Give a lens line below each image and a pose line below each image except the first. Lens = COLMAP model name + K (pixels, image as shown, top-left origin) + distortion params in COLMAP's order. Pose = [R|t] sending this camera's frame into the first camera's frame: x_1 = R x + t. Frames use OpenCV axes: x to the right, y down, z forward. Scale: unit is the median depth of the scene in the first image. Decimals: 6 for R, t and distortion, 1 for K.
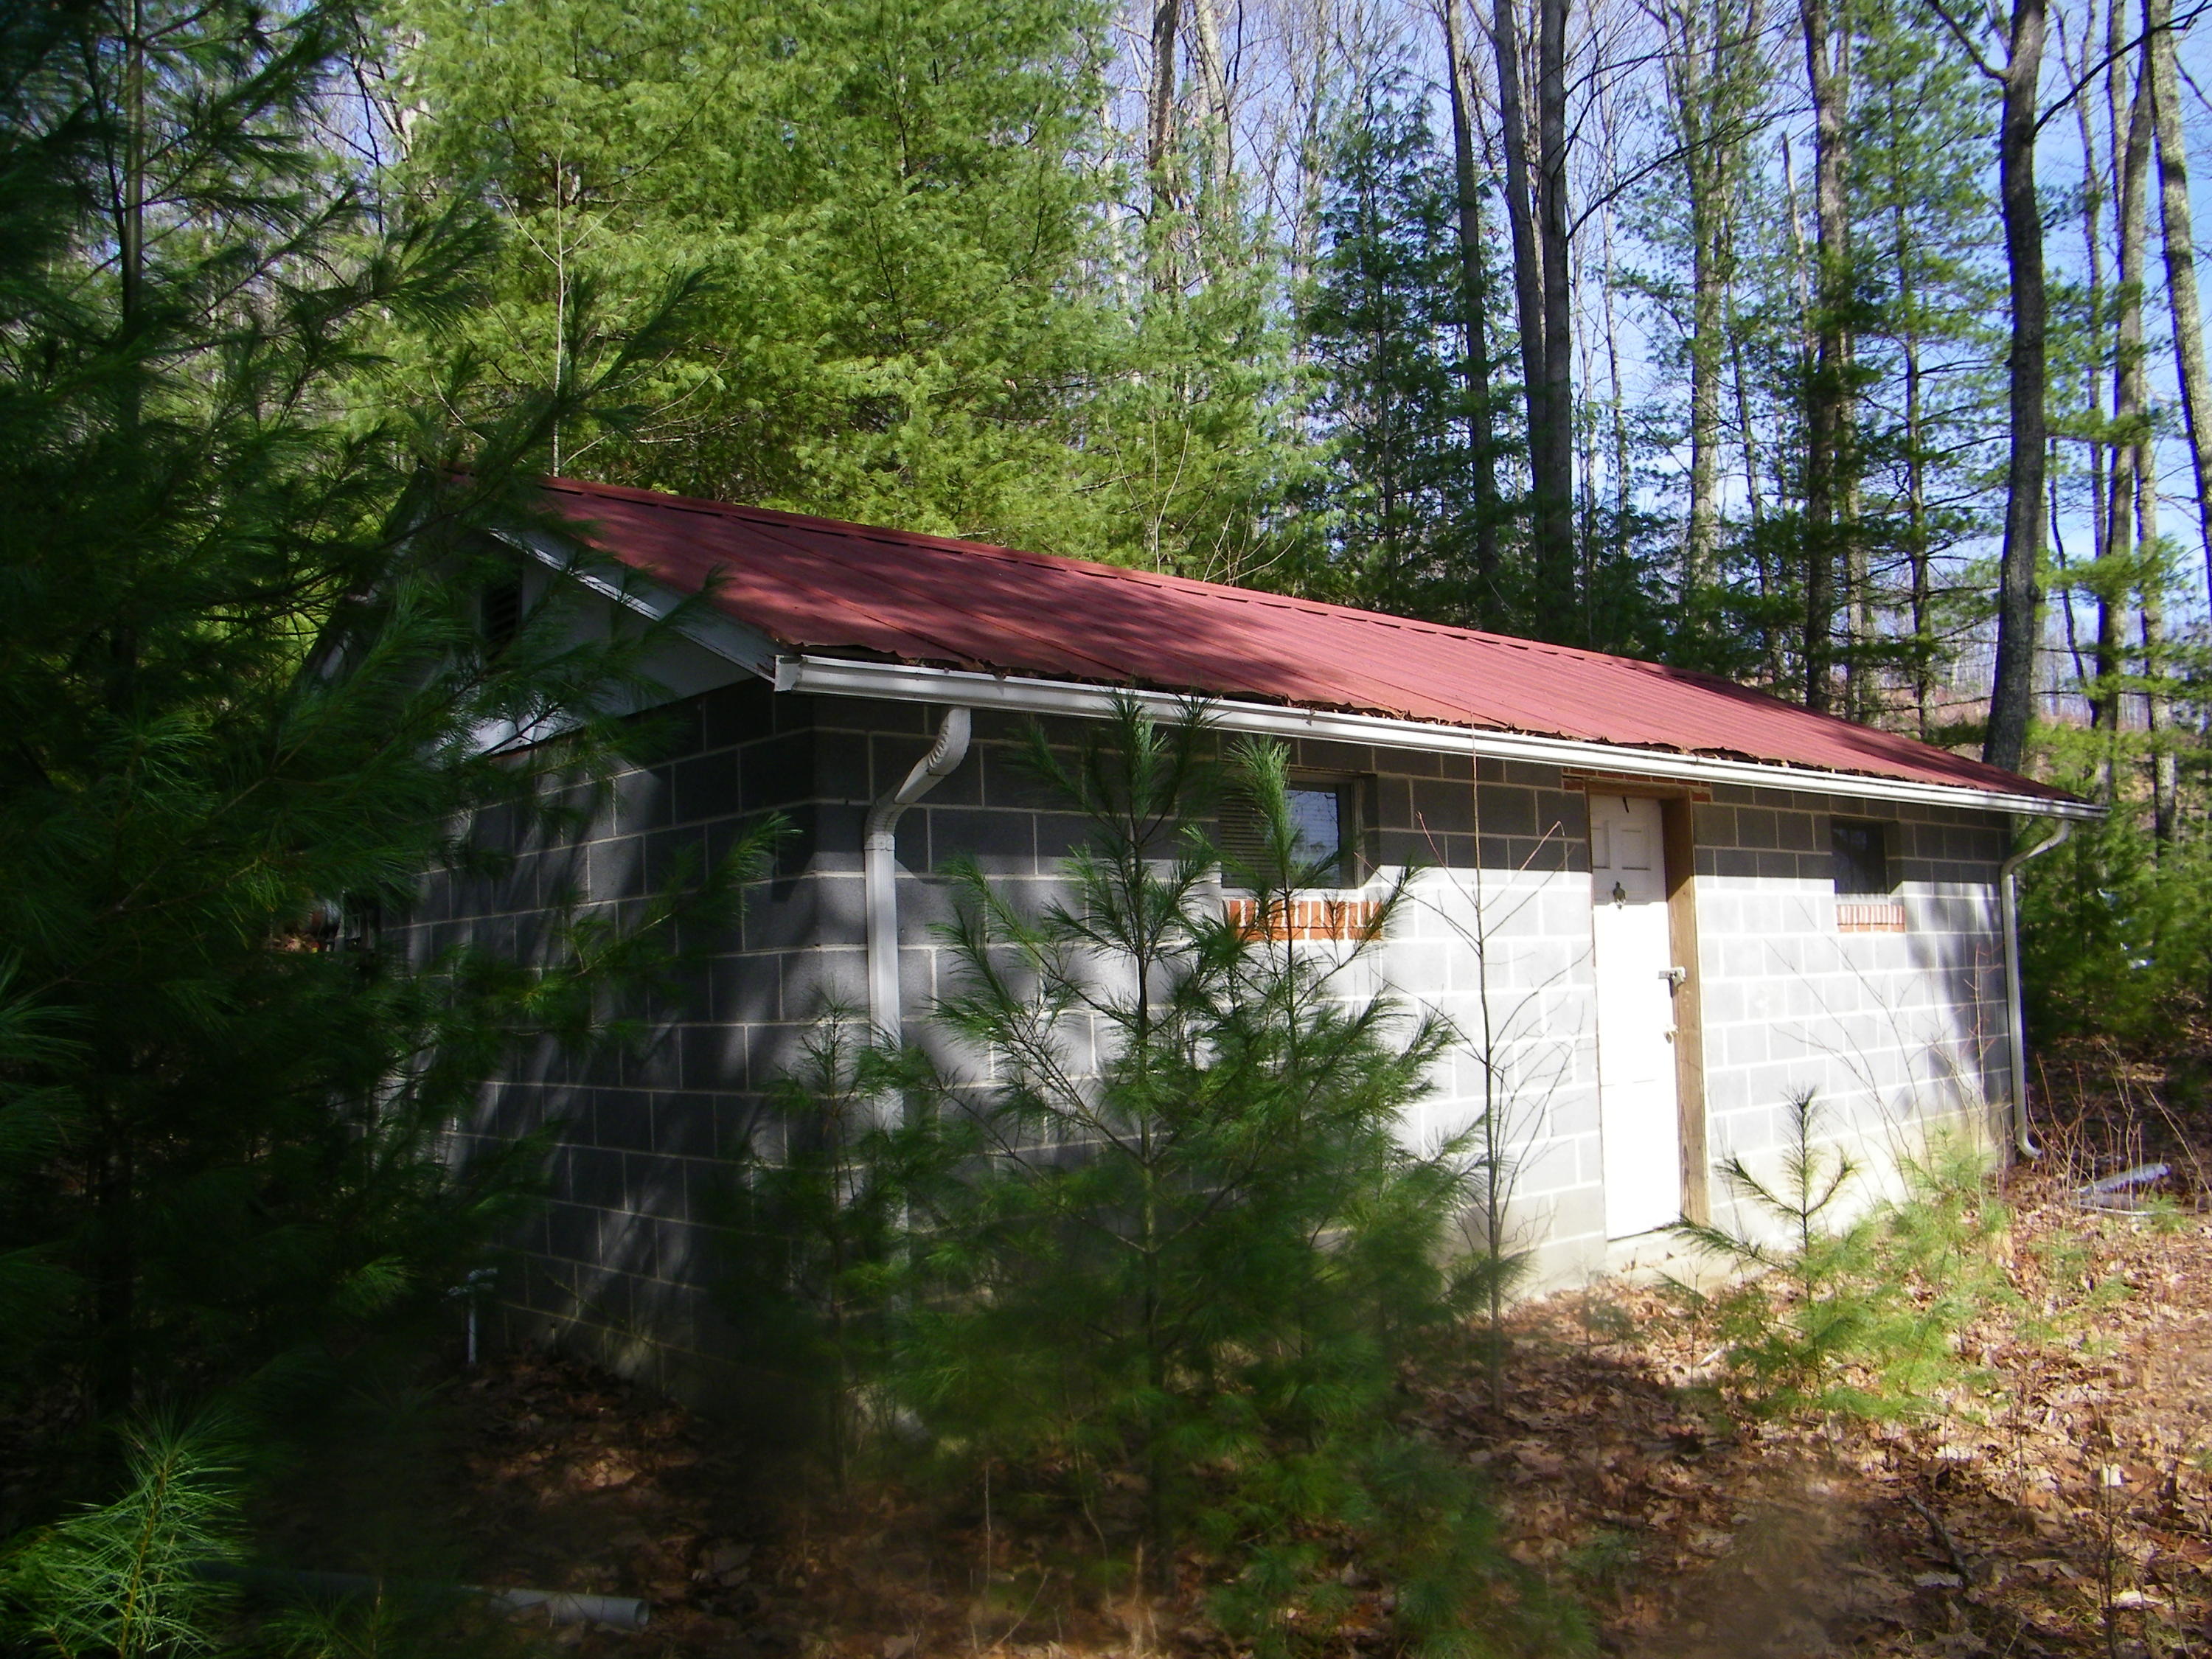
lens RADIAL K [[2088.1, 0, 1109.3], [0, 2088.1, 828.7], [0, 0, 1]] dist [-0.188560, 0.093364]
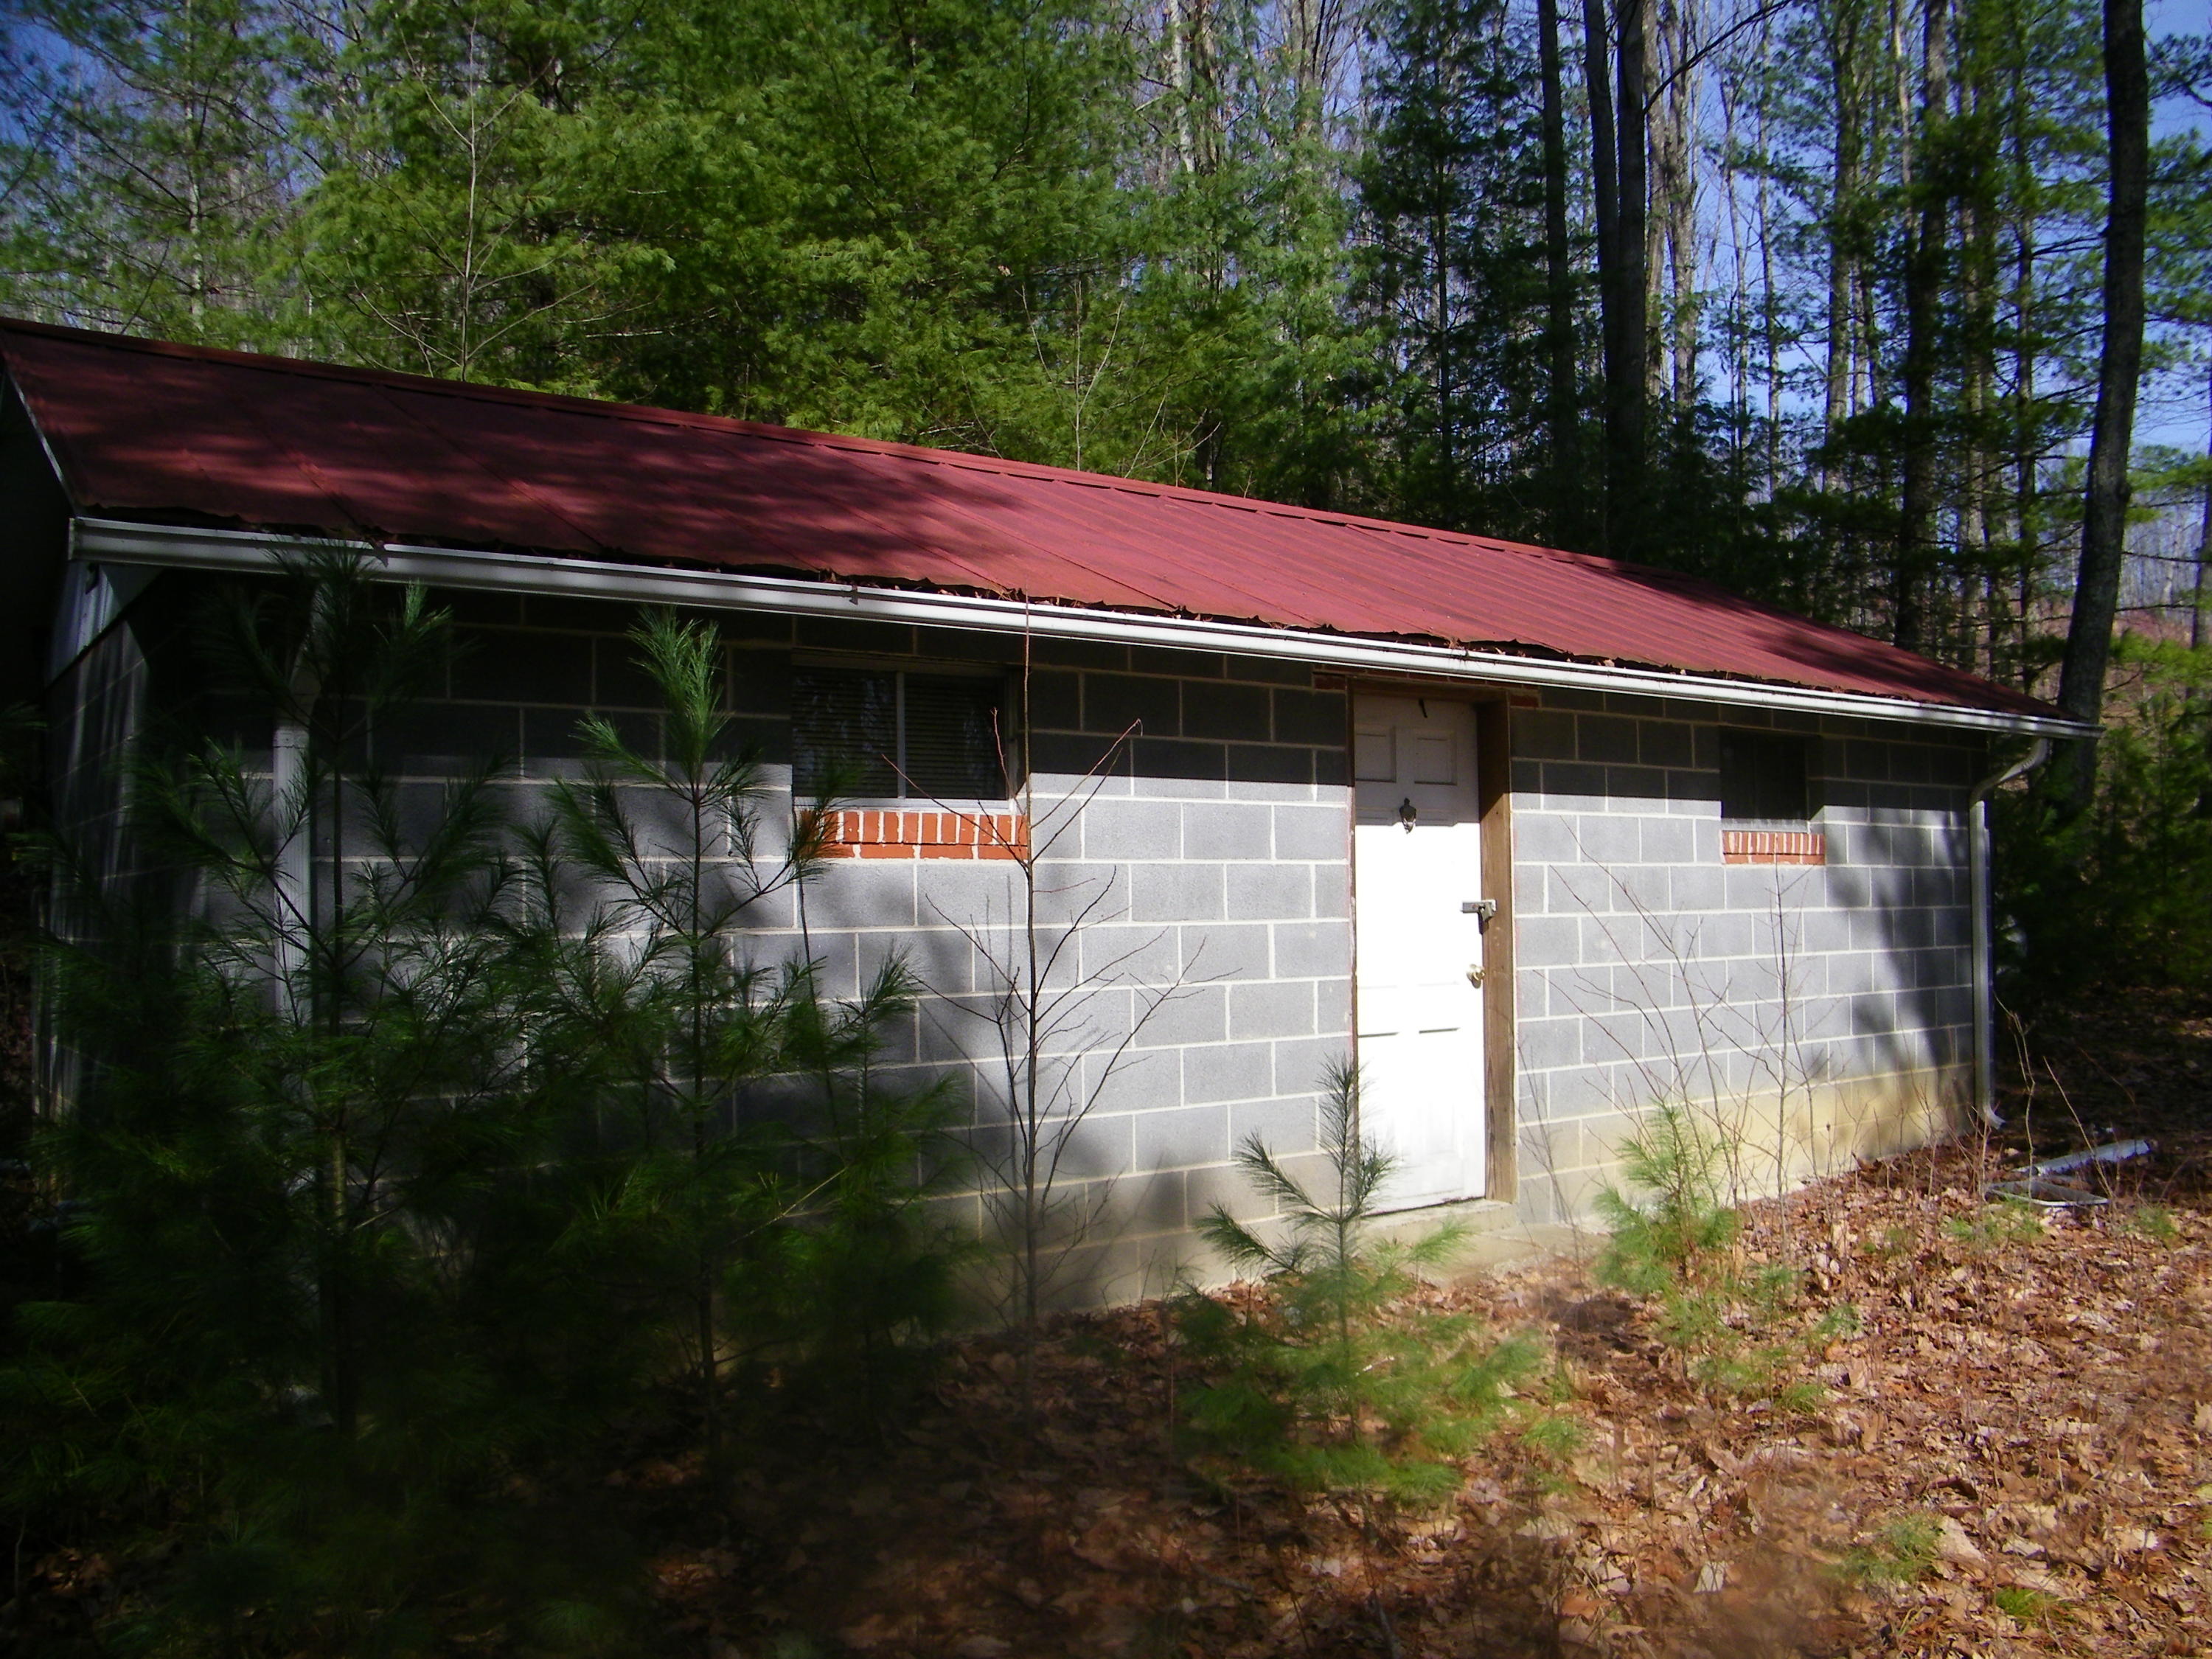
lens RADIAL K [[2088.1, 0, 1067.6], [0, 2088.1, 885.1], [0, 0, 1]] dist [-0.188560, 0.093364]
pose [[0.993401, 0.015528, -0.113634, 0.167060], [-0.007927, 0.997719, 0.067037, 0.004026], [0.114416, -0.065694, 0.991258, 0.103569]]
